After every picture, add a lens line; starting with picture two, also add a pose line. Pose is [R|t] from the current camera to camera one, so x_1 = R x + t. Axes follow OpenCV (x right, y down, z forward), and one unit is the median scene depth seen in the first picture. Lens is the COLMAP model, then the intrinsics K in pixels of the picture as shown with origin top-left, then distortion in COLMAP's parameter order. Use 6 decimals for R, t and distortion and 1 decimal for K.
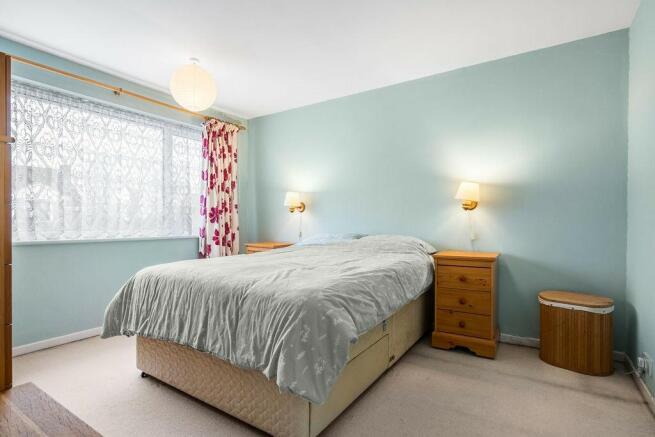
lens RADIAL K [[325.9, 0, 327.5], [0, 325.9, 218.5], [0, 0, 1]] dist [0.000135, 0.000040]
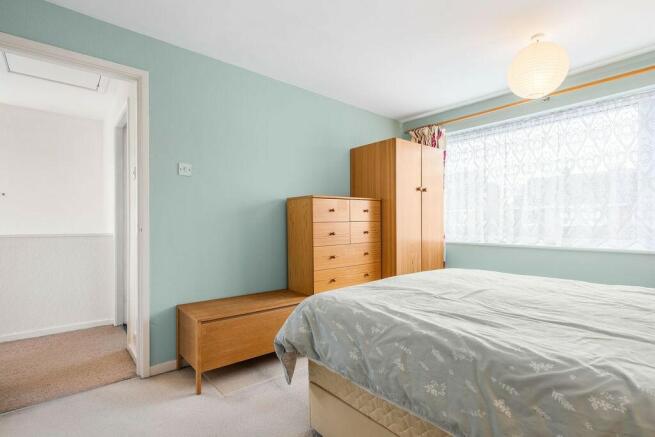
lens RADIAL K [[325.9, 0, 327.5], [0, 325.9, 218.5], [0, 0, 1]] dist [0.000135, 0.000040]
pose [[-0.302701, -0.032891, -0.952518, 0.512608], [-0.008390, 0.999458, -0.031846, 0.016231], [0.953049, -0.001649, -0.302813, 0.699583]]
